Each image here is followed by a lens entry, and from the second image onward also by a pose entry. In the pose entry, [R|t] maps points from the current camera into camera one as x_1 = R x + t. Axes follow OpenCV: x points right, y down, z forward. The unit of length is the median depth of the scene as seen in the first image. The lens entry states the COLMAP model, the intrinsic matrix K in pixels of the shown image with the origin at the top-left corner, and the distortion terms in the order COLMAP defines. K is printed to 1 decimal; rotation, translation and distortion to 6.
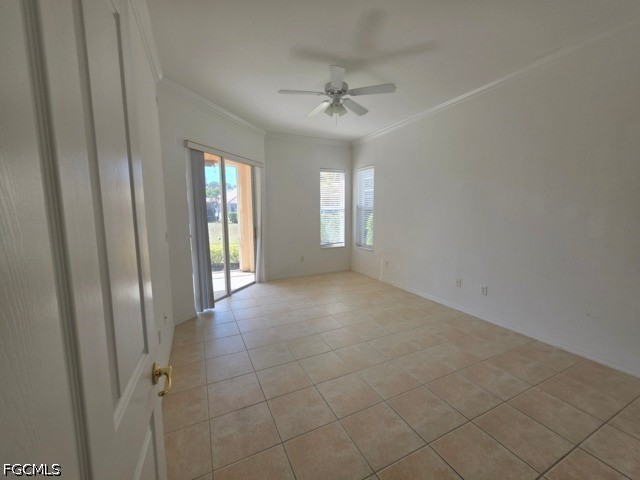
lens RADIAL K [[256.4, 0, 318.2], [0, 256.4, 240.3], [0, 0, 1]] dist [0.000454, -0.000155]
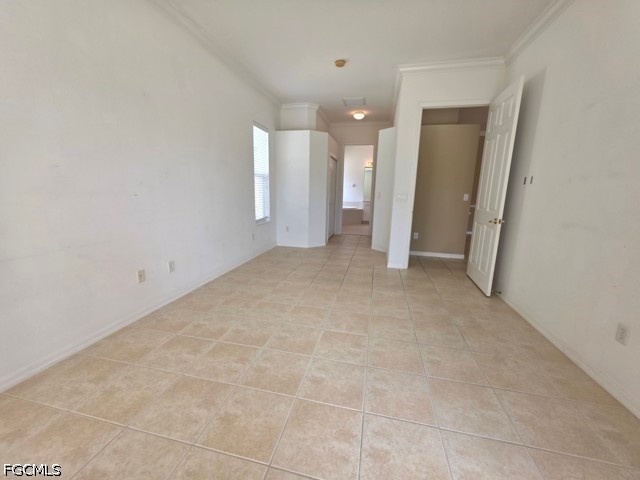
lens RADIAL K [[256.4, 0, 318.2], [0, 256.4, 240.3], [0, 0, 1]] dist [0.000454, -0.000155]
pose [[-0.784076, -0.128799, 0.607154, -0.295865], [0.052732, 0.960870, 0.271933, -0.116336], [-0.618421, 0.245233, -0.746603, 1.751946]]
